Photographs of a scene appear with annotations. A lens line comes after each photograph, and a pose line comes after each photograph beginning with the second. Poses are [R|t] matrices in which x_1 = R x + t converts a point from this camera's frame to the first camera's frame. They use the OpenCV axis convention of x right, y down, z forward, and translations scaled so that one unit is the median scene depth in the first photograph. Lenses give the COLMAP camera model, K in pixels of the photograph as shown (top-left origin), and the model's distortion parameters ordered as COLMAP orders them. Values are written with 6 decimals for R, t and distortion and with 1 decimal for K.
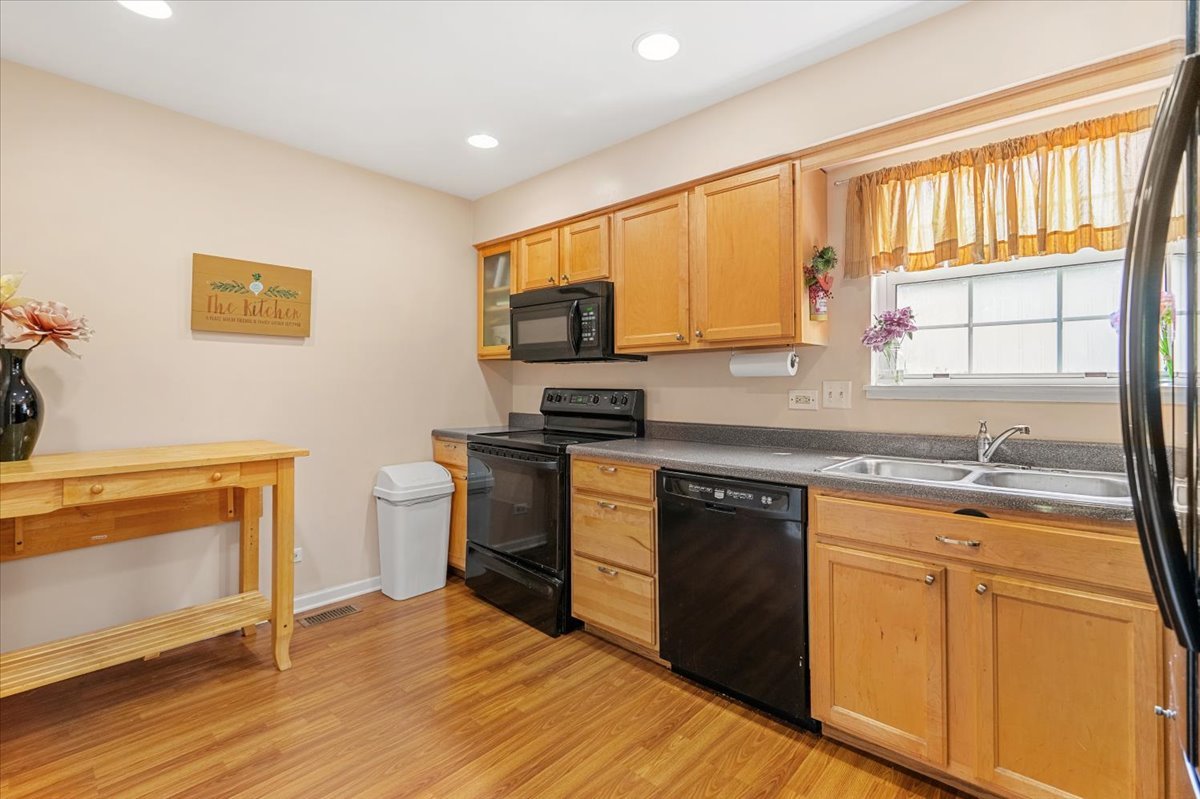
lens RADIAL K [[543.7, 0, 600.5], [0, 543.7, 378.4], [0, 0, 1]] dist [-0.001718, -0.000129]
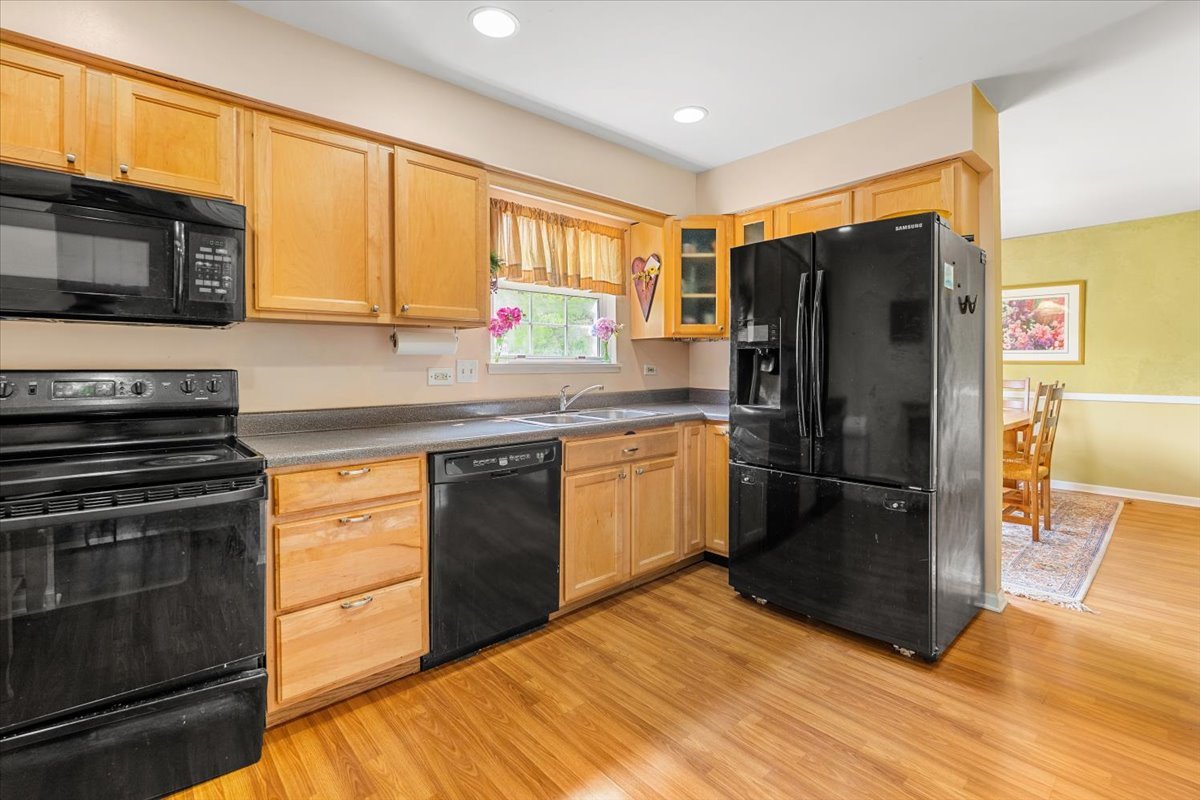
lens RADIAL K [[542.9, 0, 600.7], [0, 542.9, 364.6], [0, 0, 1]] dist [0.002472, 0.000358]
pose [[0.099102, -0.003369, 0.995072, -0.817290], [-0.011917, 0.999919, 0.004572, 0.007325], [-0.995006, -0.012311, 0.099054, 0.657663]]
